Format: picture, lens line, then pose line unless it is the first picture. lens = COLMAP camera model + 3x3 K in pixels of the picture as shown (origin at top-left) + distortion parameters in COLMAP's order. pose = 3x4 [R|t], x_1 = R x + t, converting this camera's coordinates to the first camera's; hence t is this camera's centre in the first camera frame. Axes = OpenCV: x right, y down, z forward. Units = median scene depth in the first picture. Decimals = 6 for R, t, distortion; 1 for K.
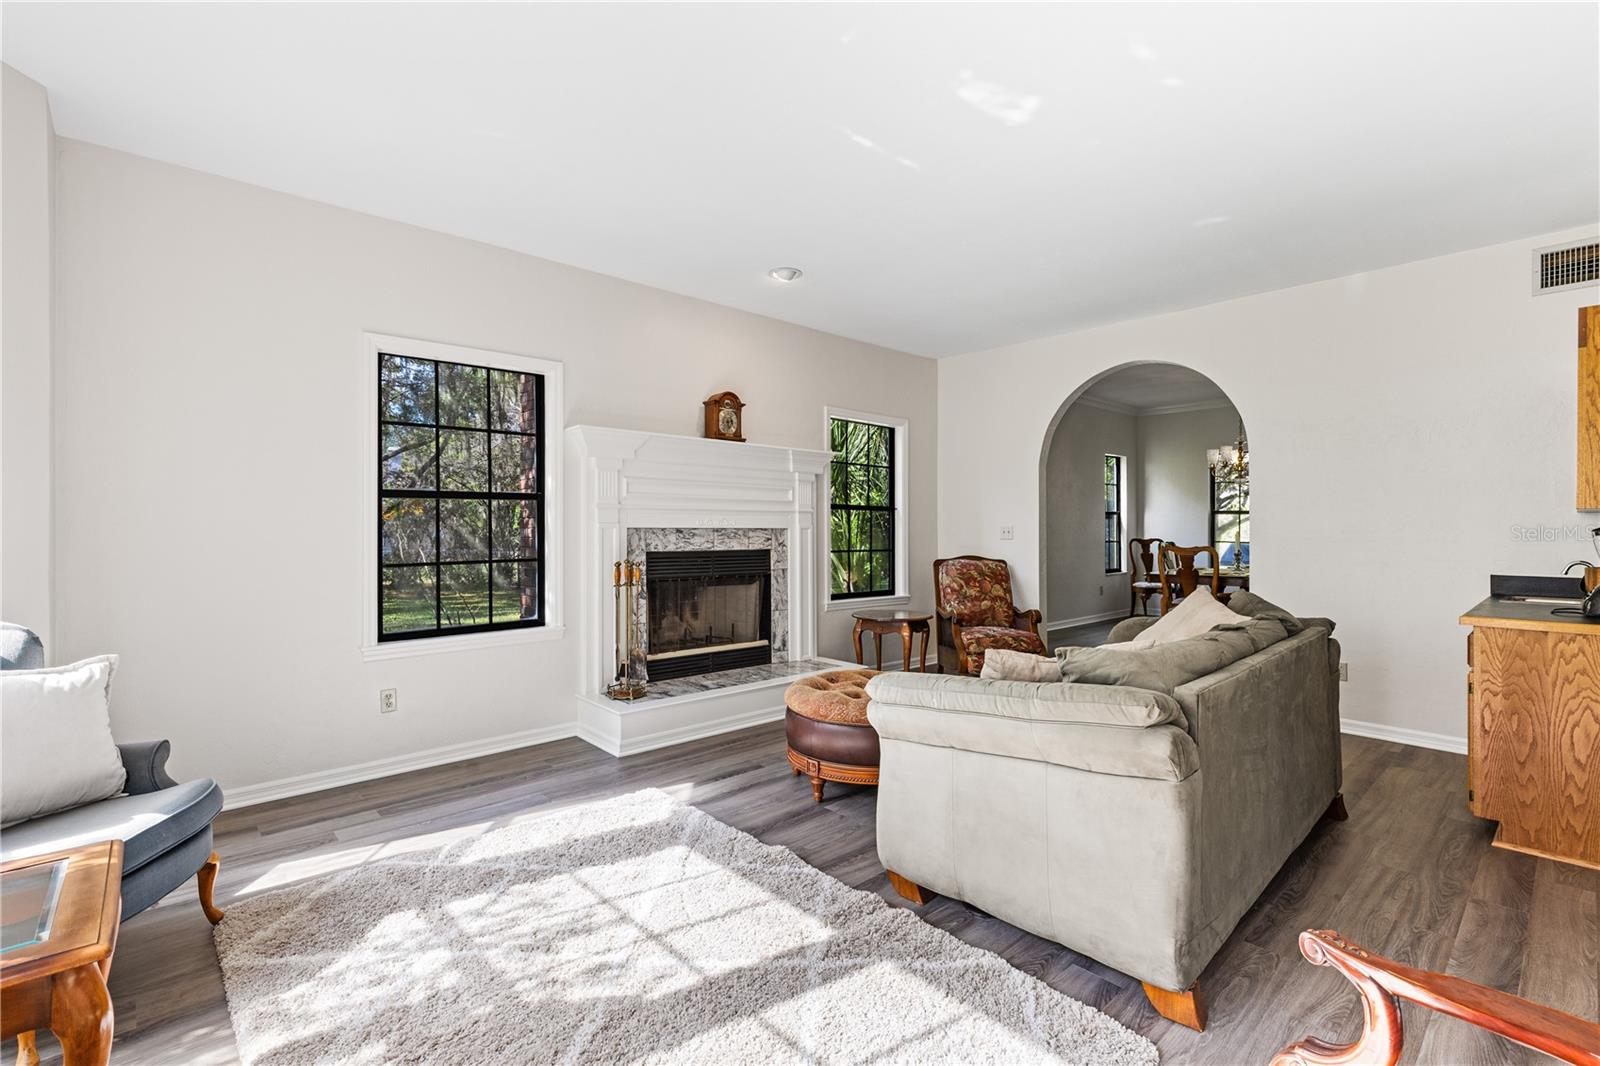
lens RADIAL K [[717.7, 0, 804.2], [0, 717.7, 535.2], [0, 0, 1]] dist [0.009059, -0.002852]
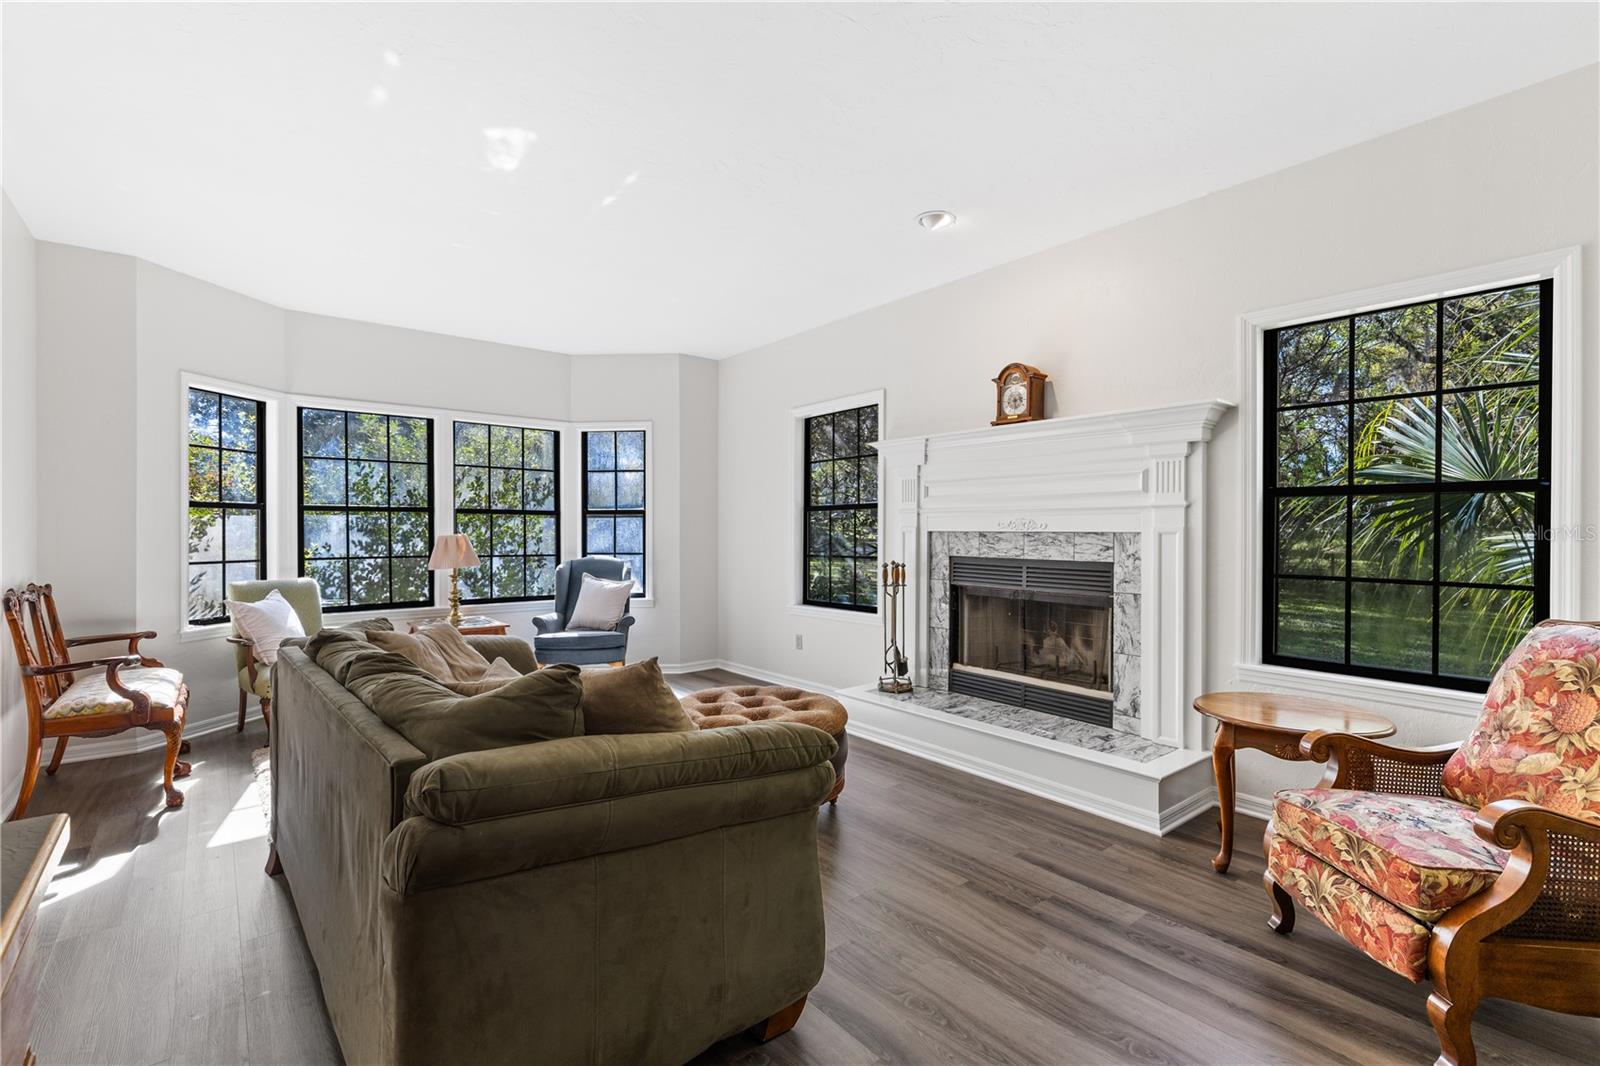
lens RADIAL K [[717.7, 0, 761.7], [0, 717.7, 539.2], [0, 0, 1]] dist [0.009059, -0.002852]
pose [[-0.077150, 0.011462, -0.996954, 0.705316], [-0.010764, 0.999866, 0.012328, -0.008060], [0.996961, 0.011682, -0.077016, 0.758283]]
